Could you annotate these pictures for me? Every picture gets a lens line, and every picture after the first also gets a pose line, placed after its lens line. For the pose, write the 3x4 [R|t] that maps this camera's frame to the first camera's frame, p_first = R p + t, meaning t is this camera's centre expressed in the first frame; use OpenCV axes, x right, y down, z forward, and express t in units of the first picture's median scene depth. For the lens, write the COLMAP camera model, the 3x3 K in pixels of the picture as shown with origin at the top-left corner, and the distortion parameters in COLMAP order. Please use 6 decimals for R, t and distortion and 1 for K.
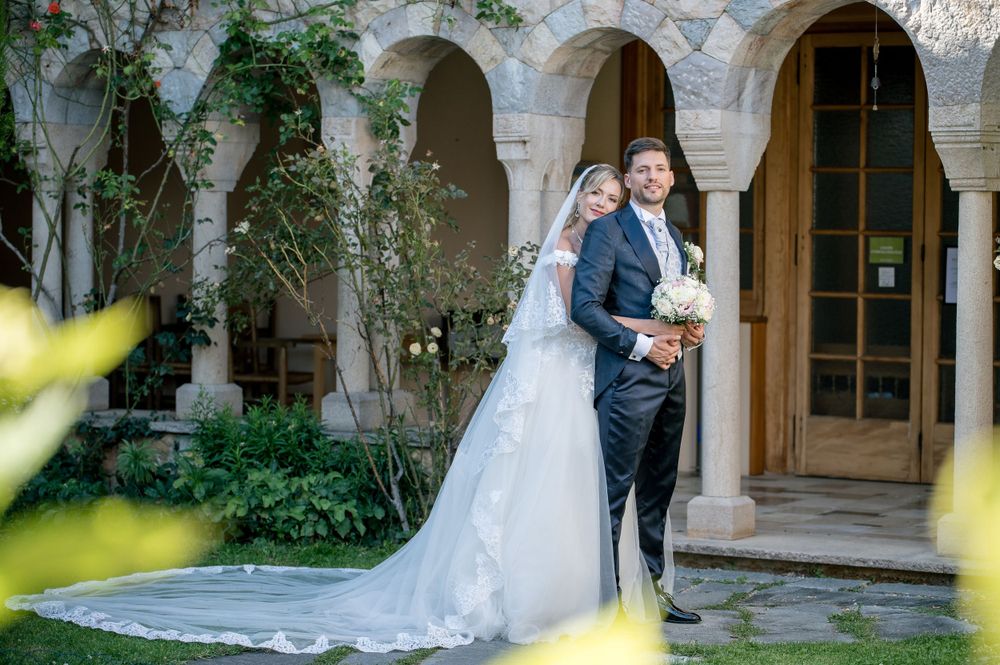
lens RADIAL K [[2442.8, 0, 479.3], [0, 2442.8, 305.0], [0, 0, 1]] dist [-0.017466, -0.012765]
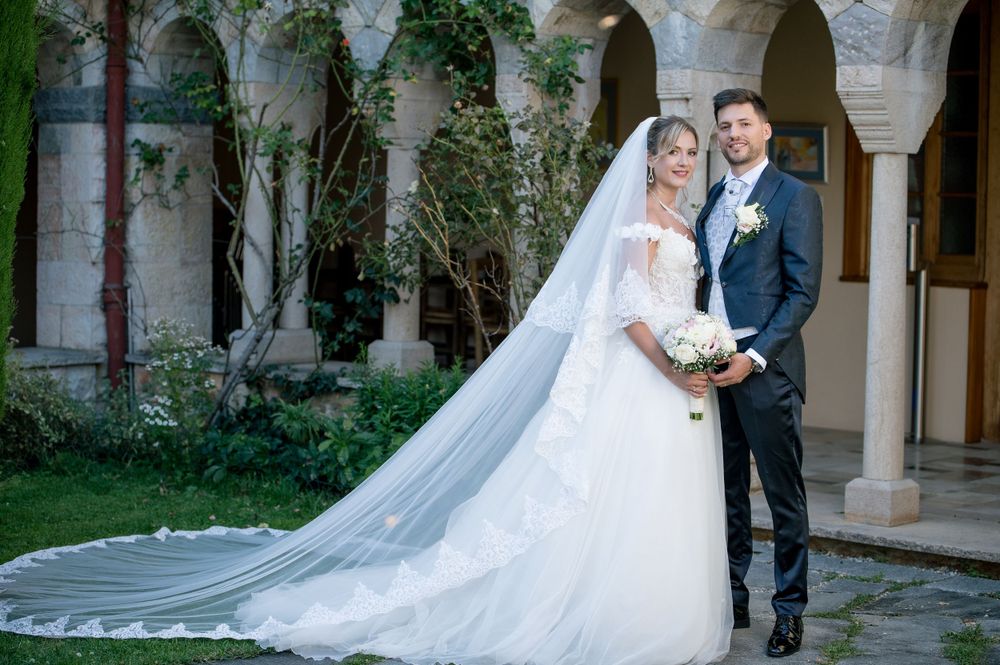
lens RADIAL K [[2005.1, 0, 499.0], [0, 2005.1, 306.3], [0, 0, 1]] dist [-0.250478, 0.435616]
pose [[0.980359, 0.021937, -0.195999, 0.098055], [-0.016103, 0.999380, 0.031309, -0.009159], [0.196564, -0.027538, 0.980104, 0.215445]]
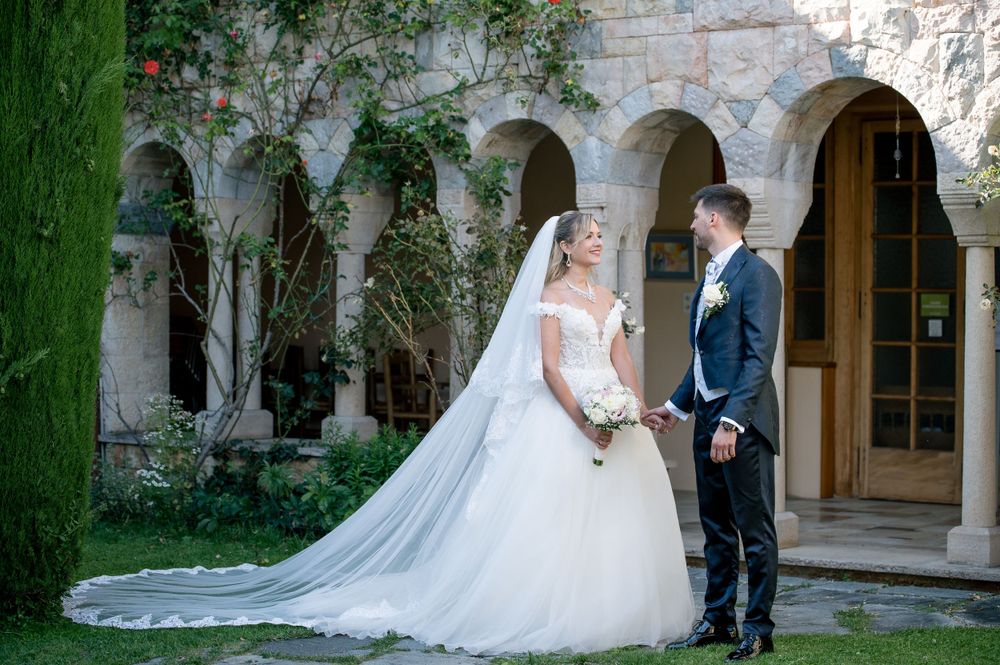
lens RADIAL K [[2005.1, 0, 499.0], [0, 2005.1, 306.3], [0, 0, 1]] dist [-0.250478, 0.435616]
pose [[0.995042, -0.000374, -0.099455, 0.062888], [-0.002930, 0.999449, -0.033077, 0.011837], [0.099412, 0.033204, 0.994492, 0.043251]]
